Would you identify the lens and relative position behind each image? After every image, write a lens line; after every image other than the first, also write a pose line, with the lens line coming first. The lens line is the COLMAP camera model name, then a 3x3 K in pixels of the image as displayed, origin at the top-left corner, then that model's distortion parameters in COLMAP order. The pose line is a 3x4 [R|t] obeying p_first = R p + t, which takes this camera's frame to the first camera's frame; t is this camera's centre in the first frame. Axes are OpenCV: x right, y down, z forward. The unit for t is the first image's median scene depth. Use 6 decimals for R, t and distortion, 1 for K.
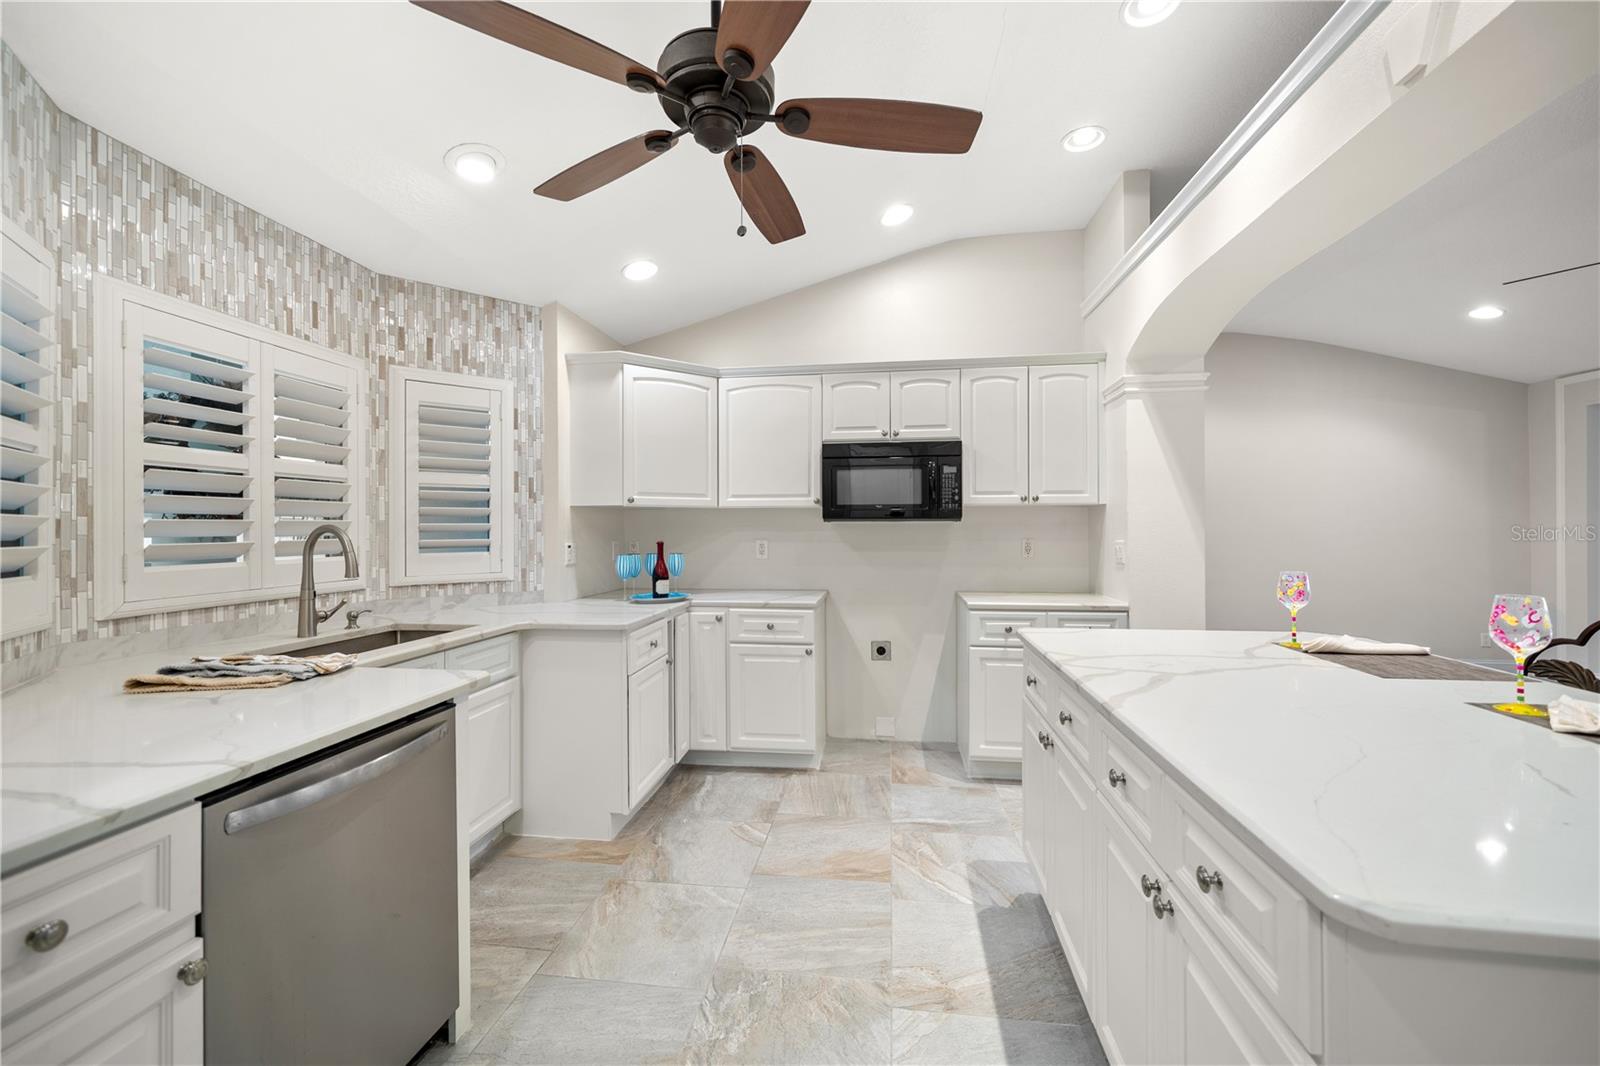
lens RADIAL K [[643.0, 0, 799.9], [0, 643.0, 523.0], [0, 0, 1]] dist [-0.002823, -0.000355]
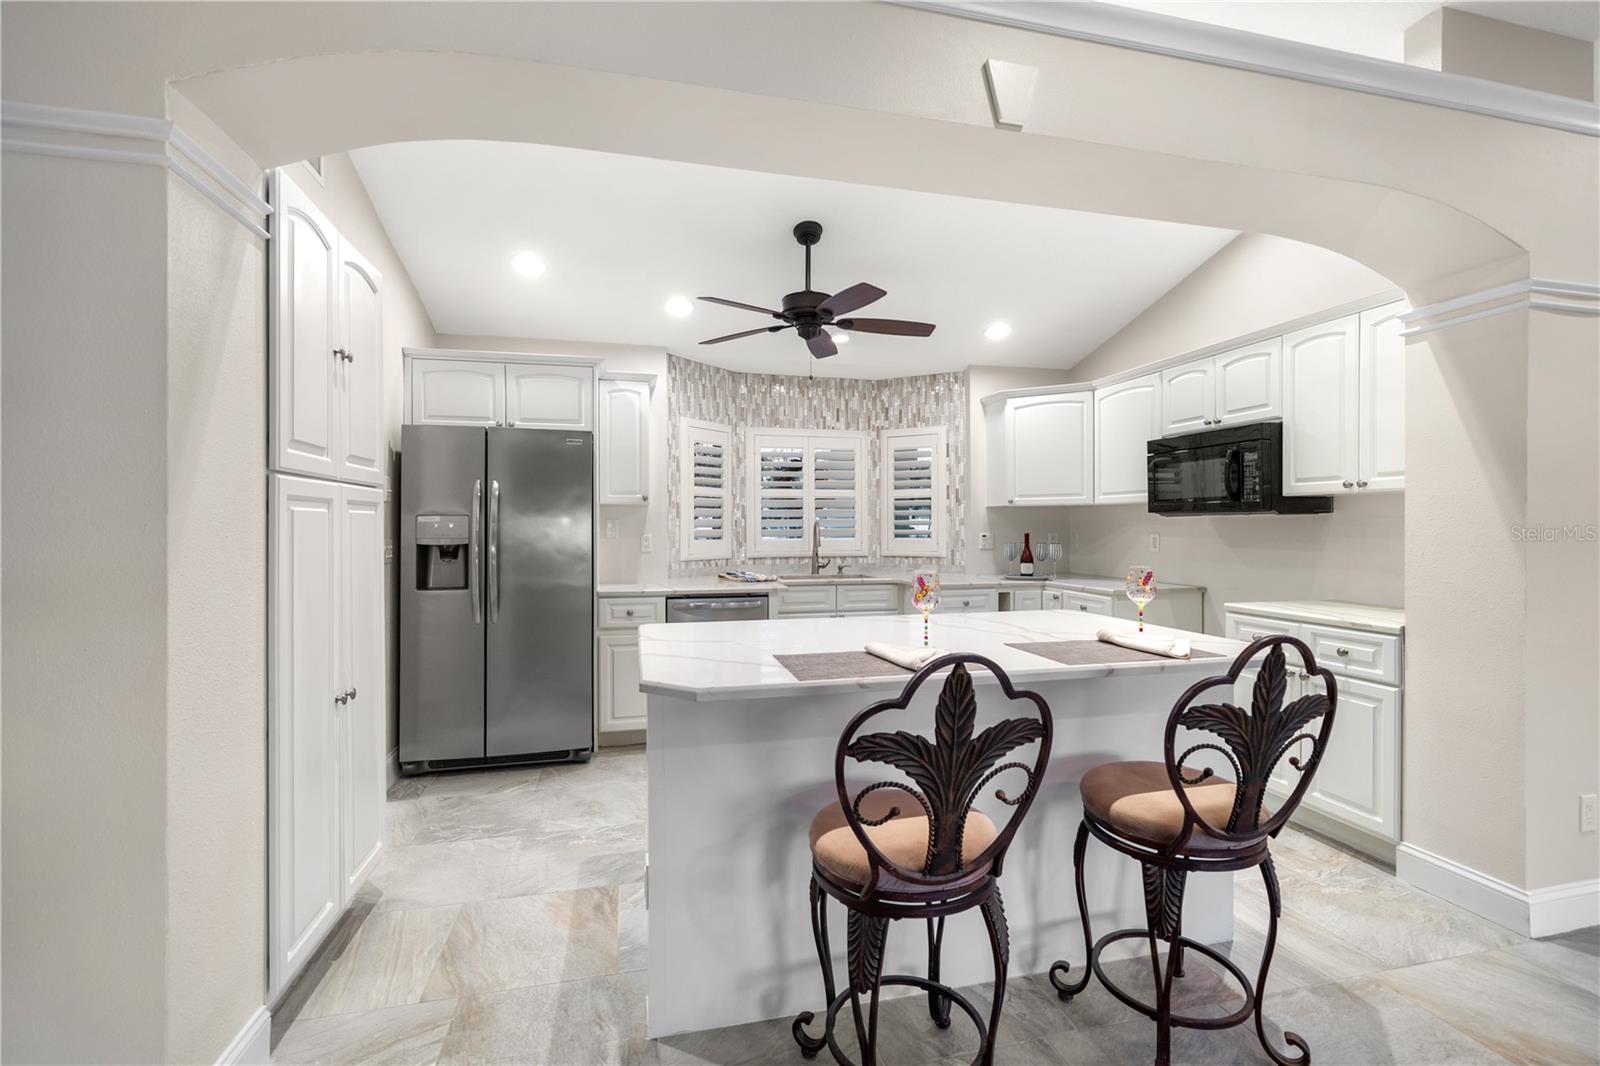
lens RADIAL K [[695.0, 0, 799.8], [0, 695.0, 532.1], [0, 0, 1]] dist [0.001876, 0.000036]
pose [[0.377113, 0.011128, -0.926100, 0.970927], [0.009371, 0.999831, 0.015830, 0.000471], [0.926120, -0.014649, 0.376945, 0.063282]]
